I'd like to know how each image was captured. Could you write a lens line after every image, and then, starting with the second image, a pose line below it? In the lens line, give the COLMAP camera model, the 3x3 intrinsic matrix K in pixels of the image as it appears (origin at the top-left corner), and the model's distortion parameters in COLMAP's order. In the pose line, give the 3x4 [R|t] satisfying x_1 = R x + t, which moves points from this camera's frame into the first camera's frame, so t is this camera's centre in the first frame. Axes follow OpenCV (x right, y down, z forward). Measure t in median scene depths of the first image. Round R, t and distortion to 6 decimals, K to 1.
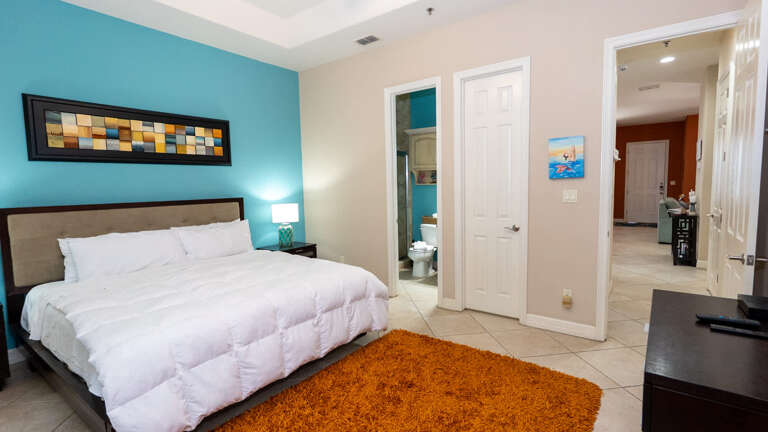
lens RADIAL K [[352.5, 0, 388.3], [0, 352.5, 214.6], [0, 0, 1]] dist [-0.003787, -0.000103]
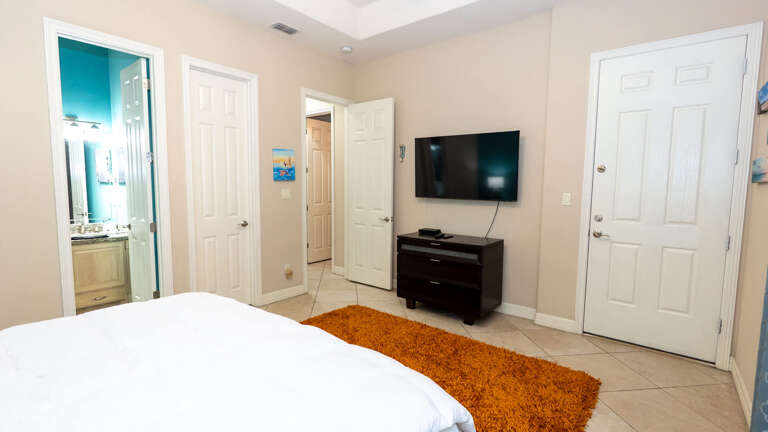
lens RADIAL K [[361.1, 0, 387.9], [0, 361.1, 214.2], [0, 0, 1]] dist [-0.003194, -0.000223]
pose [[0.031839, -0.059426, 0.997725, -0.828566], [0.074887, 0.995567, 0.056908, -0.024567], [-0.996684, 0.072905, 0.036148, 0.568480]]
